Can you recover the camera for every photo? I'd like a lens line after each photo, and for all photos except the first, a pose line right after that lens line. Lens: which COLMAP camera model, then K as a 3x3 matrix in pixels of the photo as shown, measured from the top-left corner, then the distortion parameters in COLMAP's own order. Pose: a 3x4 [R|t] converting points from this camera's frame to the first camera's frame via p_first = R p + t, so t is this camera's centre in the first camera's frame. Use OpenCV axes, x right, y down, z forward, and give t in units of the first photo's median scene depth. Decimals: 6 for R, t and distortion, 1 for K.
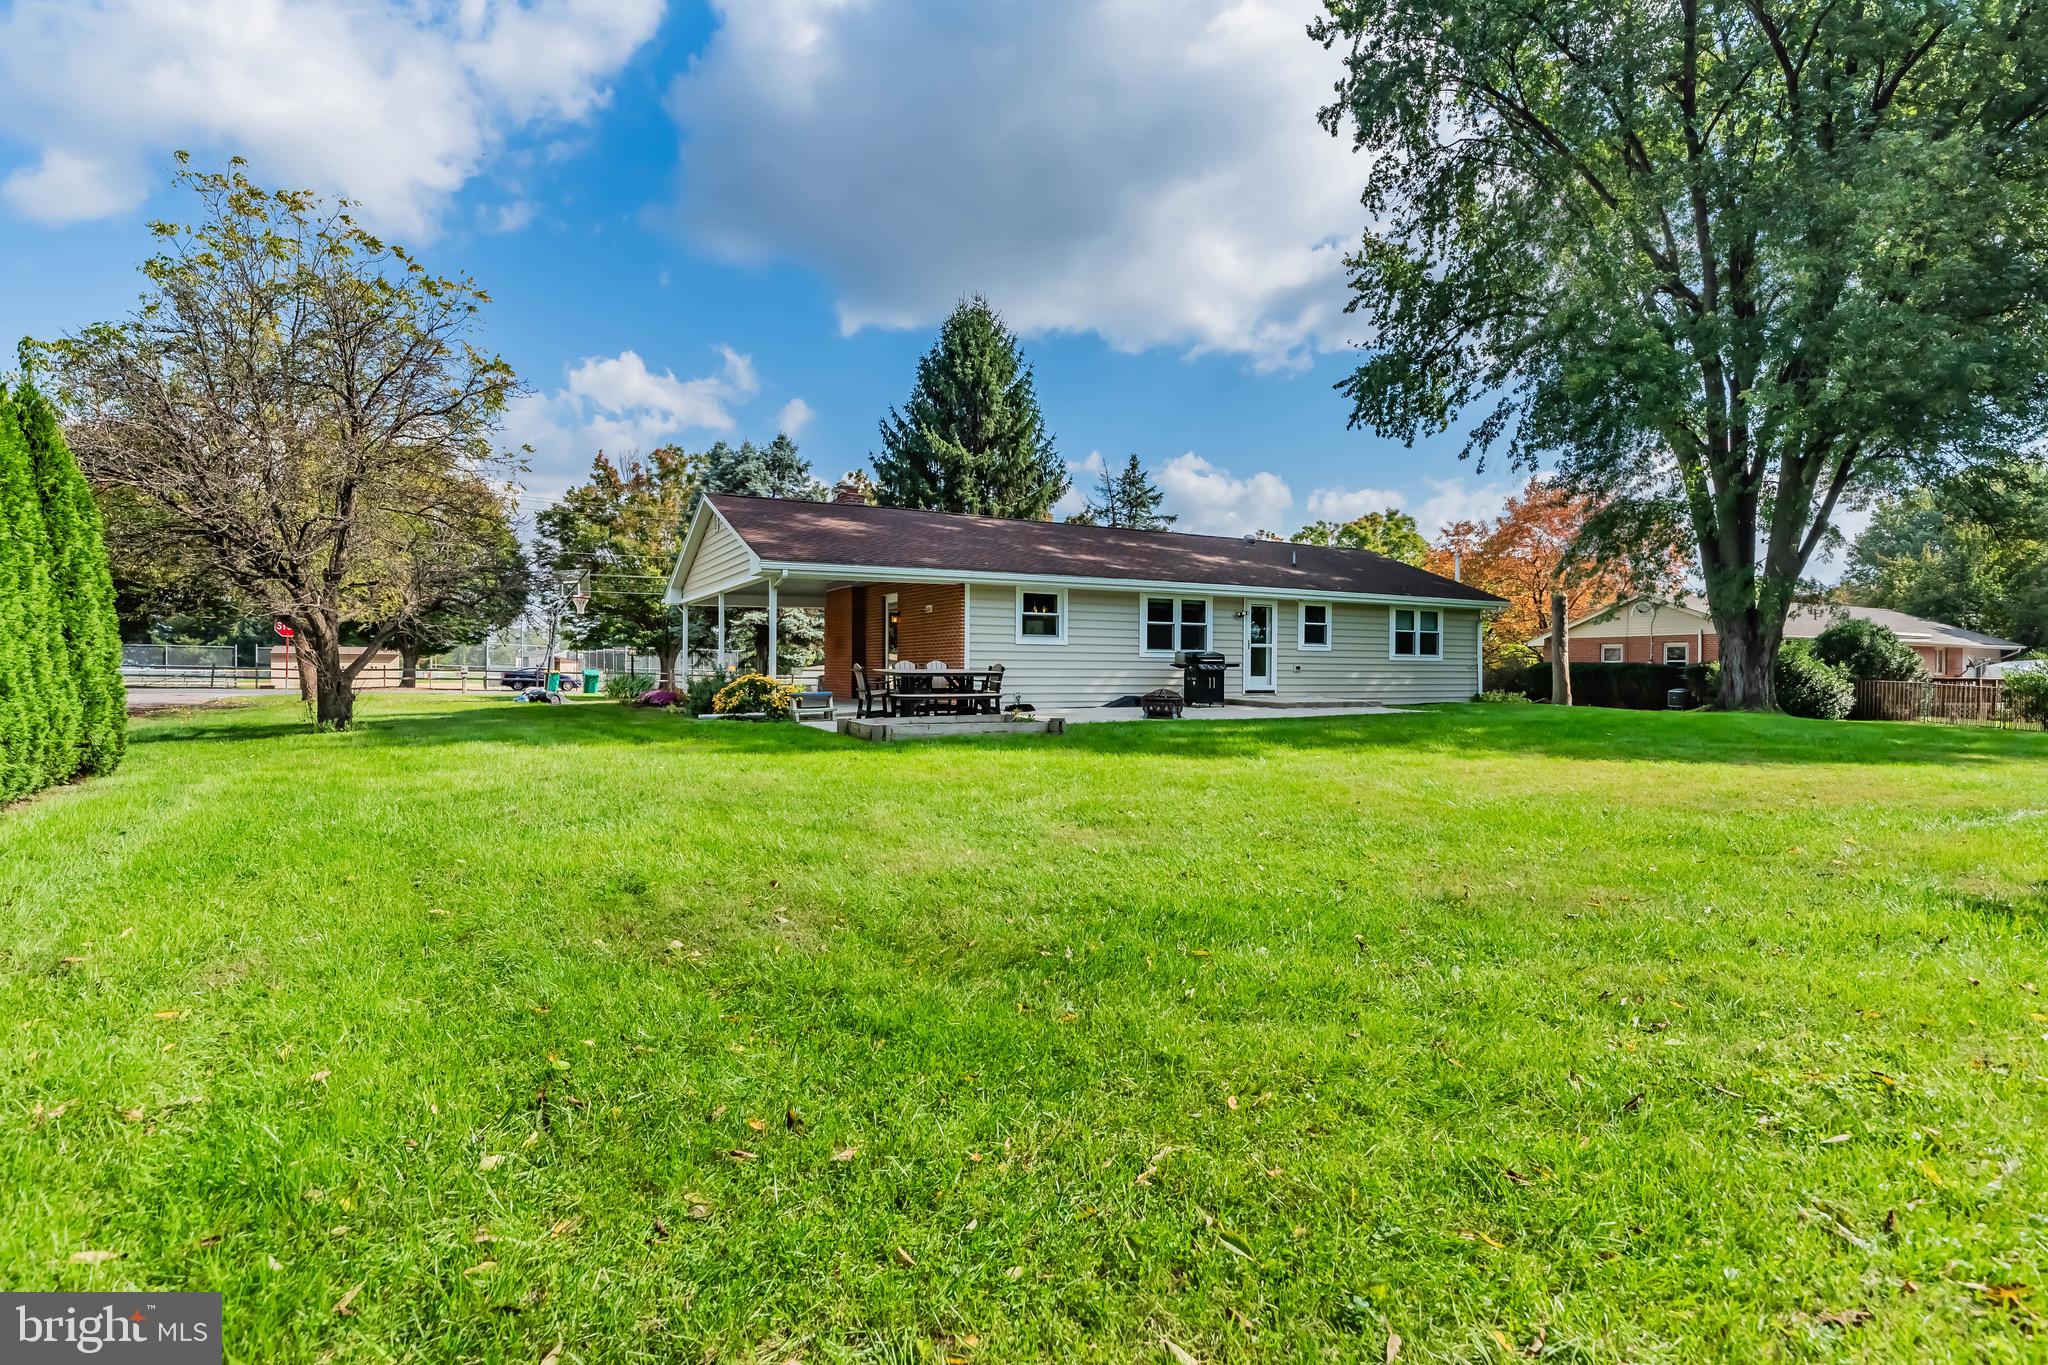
lens RADIAL K [[1020.2, 0, 1026.2], [0, 1020.2, 673.0], [0, 0, 1]] dist [0.001187, -0.000658]
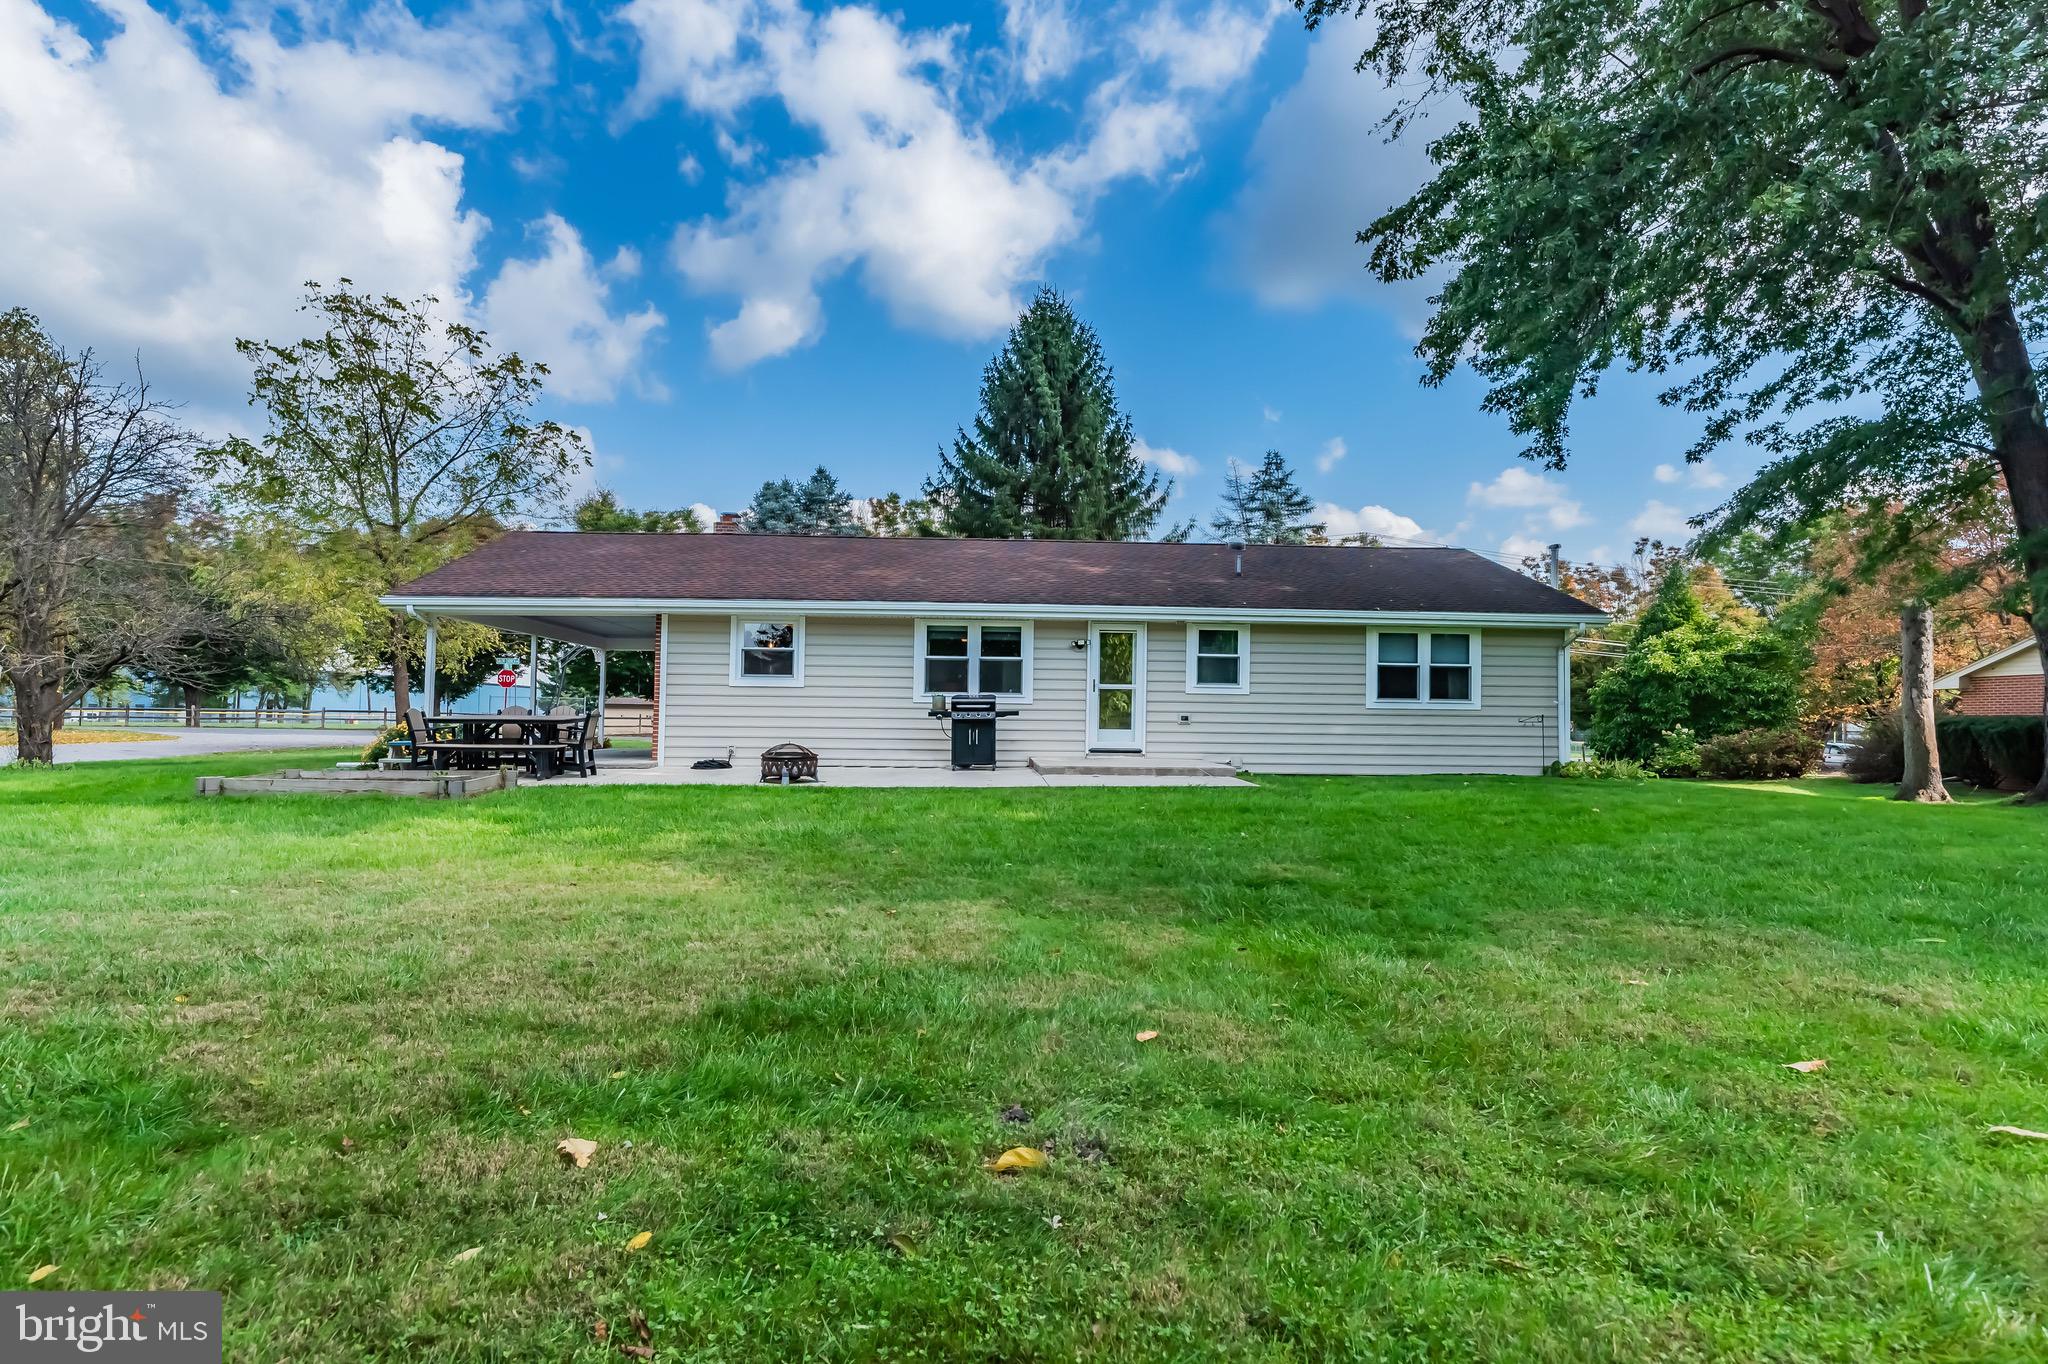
lens RADIAL K [[1020.2, 0, 1025.0], [0, 1020.2, 687.5], [0, 0, 1]] dist [0.001187, -0.000658]
pose [[0.886864, -0.006547, -0.461984, 0.501295], [-0.009207, 0.999451, -0.031840, -0.002852], [0.461938, 0.032491, 0.886317, 0.330709]]
